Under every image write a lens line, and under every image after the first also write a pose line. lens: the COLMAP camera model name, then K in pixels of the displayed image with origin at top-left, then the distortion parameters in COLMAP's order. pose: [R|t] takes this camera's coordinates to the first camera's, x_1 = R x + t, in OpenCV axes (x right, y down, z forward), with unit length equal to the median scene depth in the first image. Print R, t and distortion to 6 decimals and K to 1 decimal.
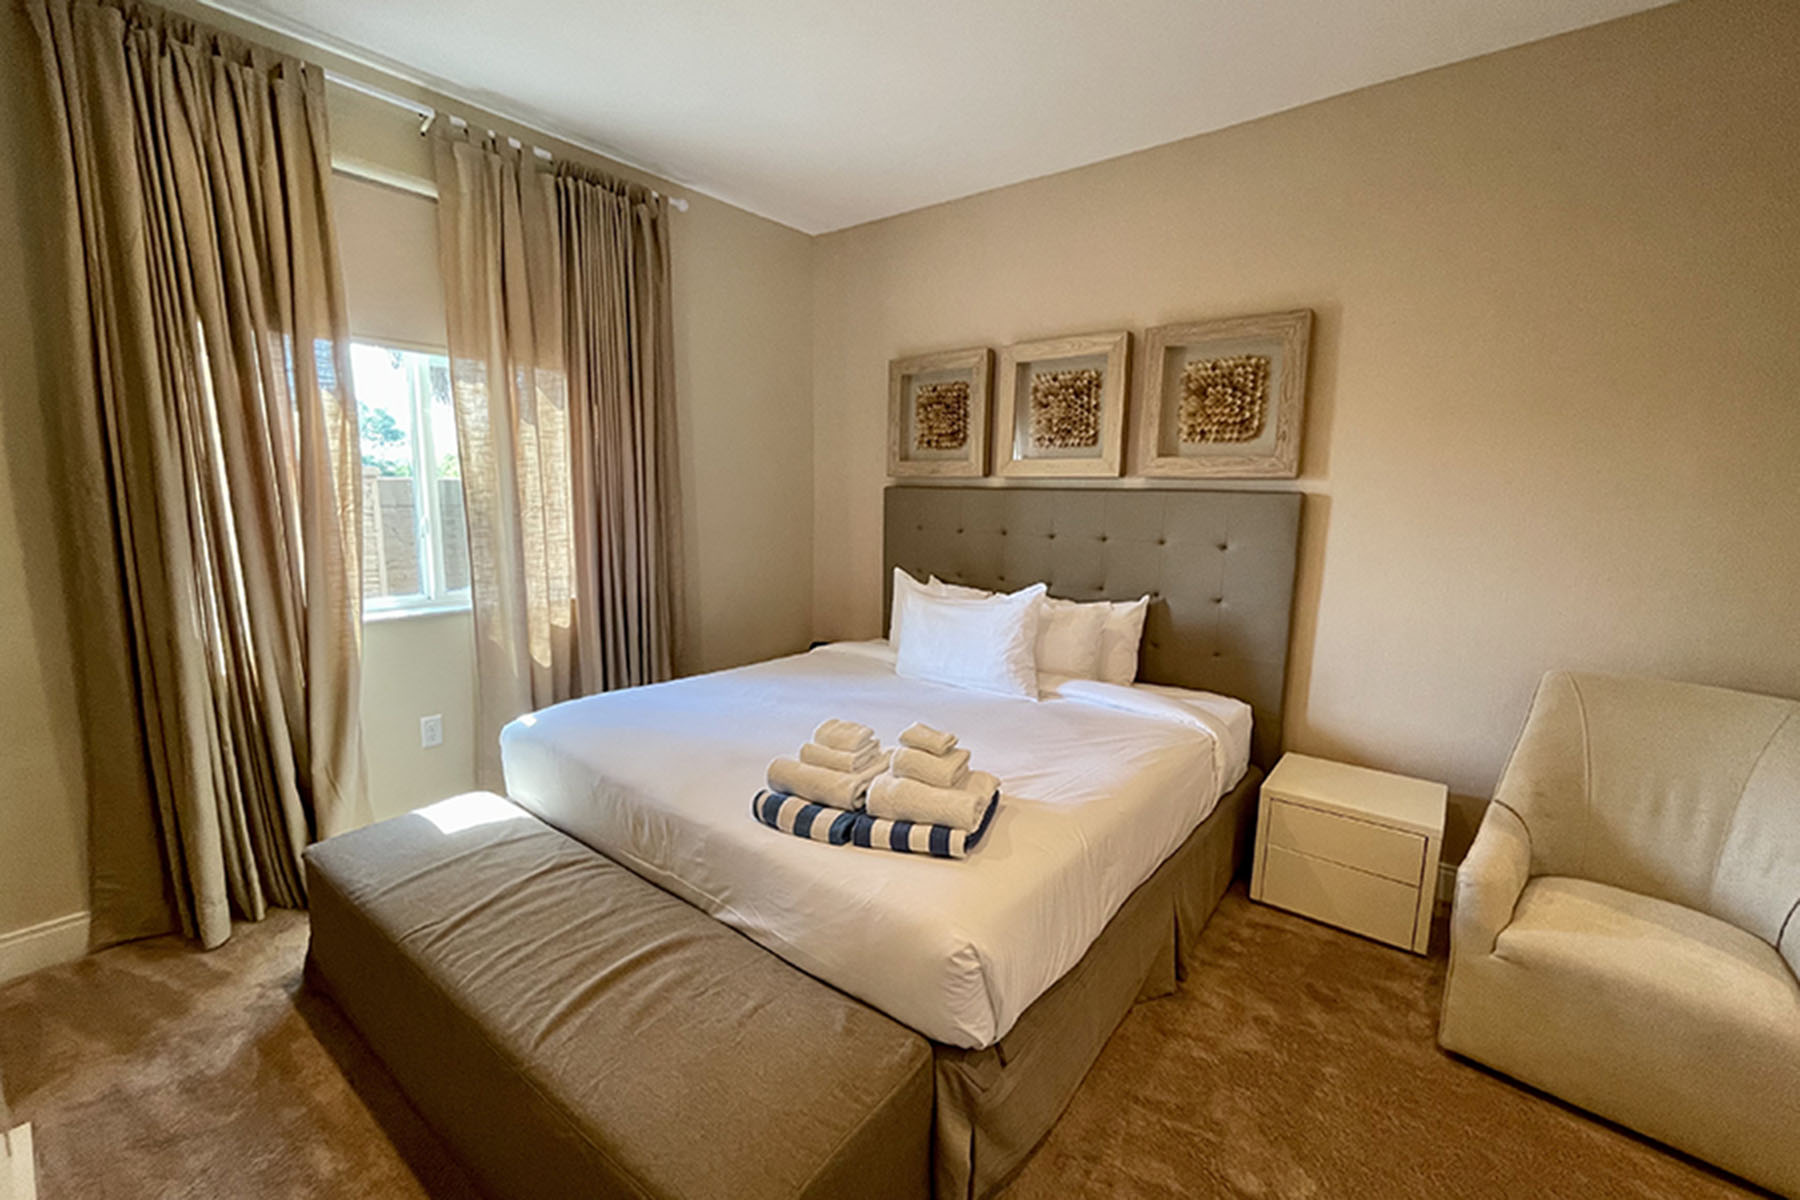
lens RADIAL K [[730.7, 0, 899.7], [0, 730.7, 601.1], [0, 0, 1]] dist [-0.007750, 0.000463]
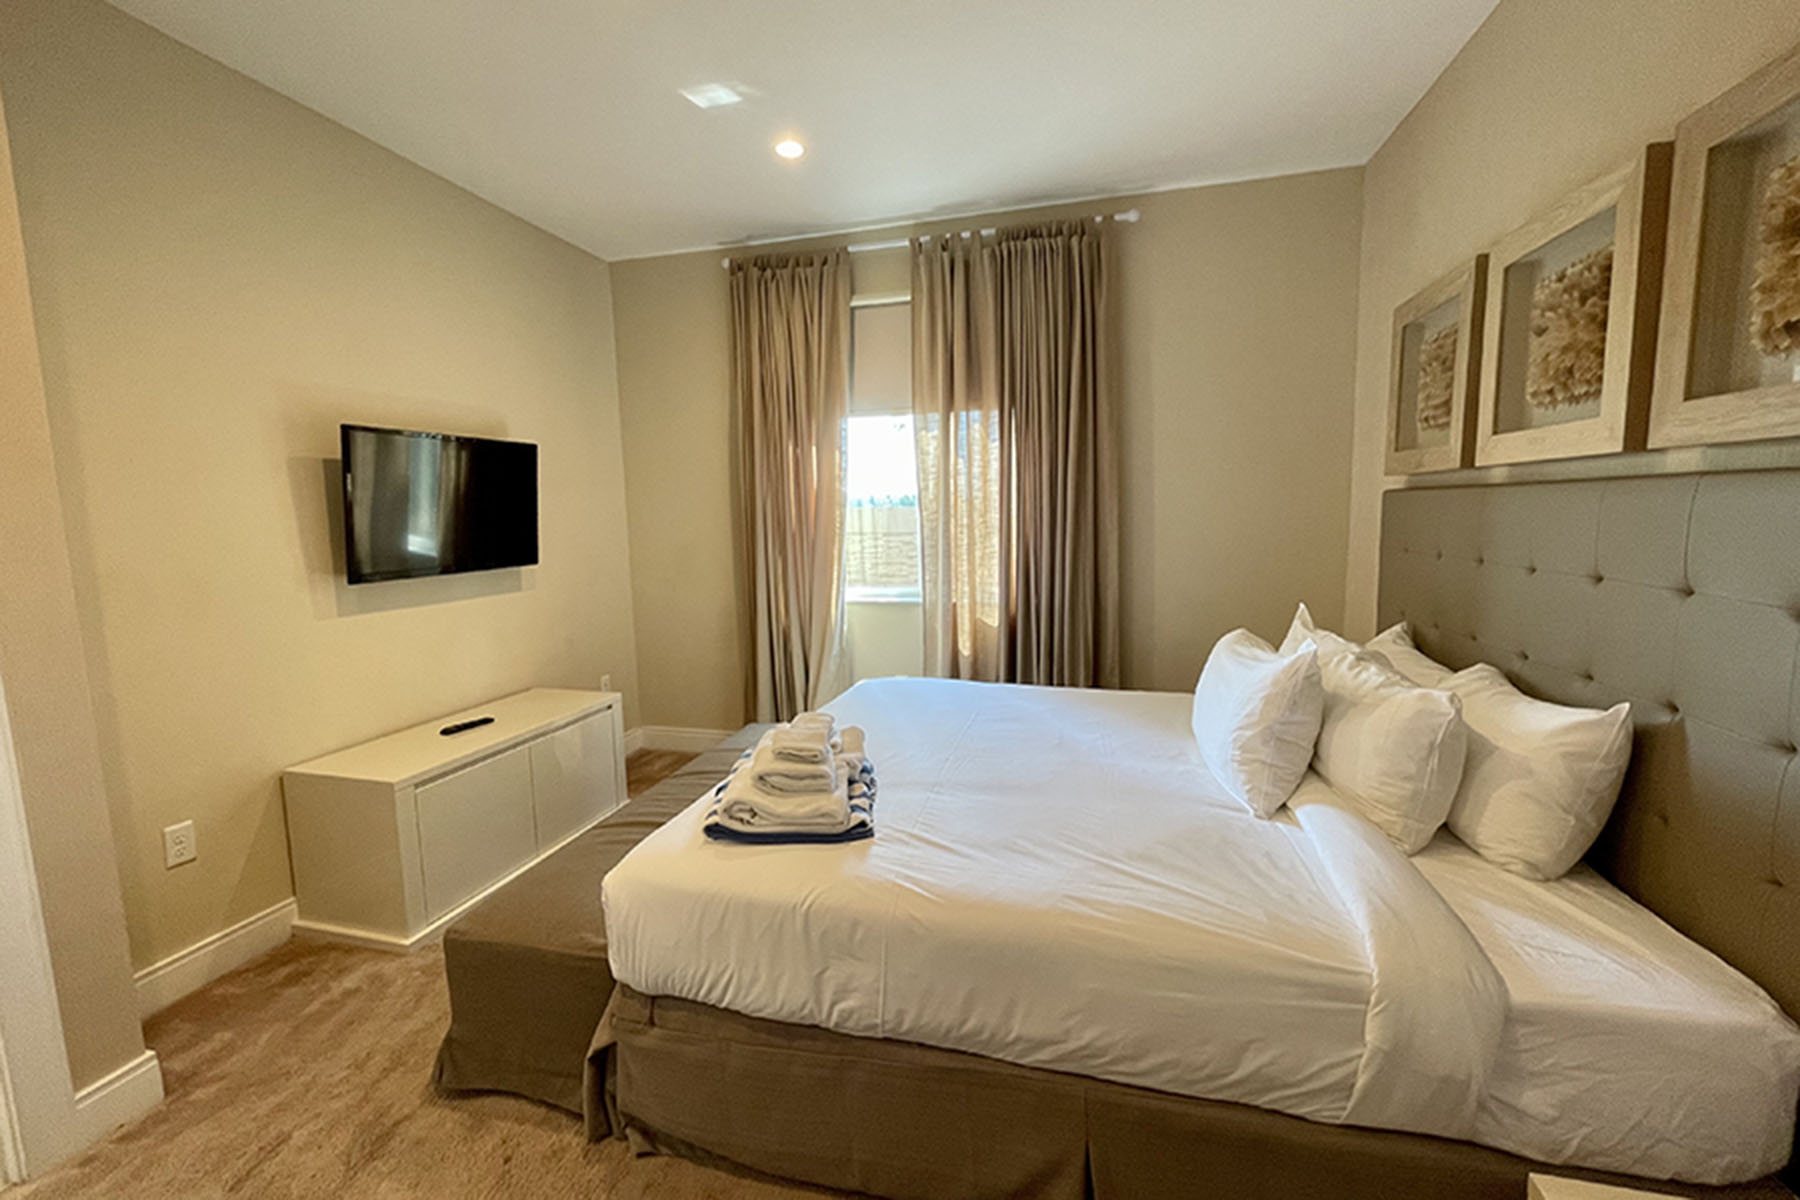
lens RADIAL K [[730.7, 0, 883.8], [0, 730.7, 604.1], [0, 0, 1]] dist [-0.007750, 0.000463]
pose [[0.398902, 0.089856, -0.912580, 0.555910], [-0.106268, 0.993012, 0.051325, -0.042128], [0.910815, 0.076504, 0.405663, 0.367987]]
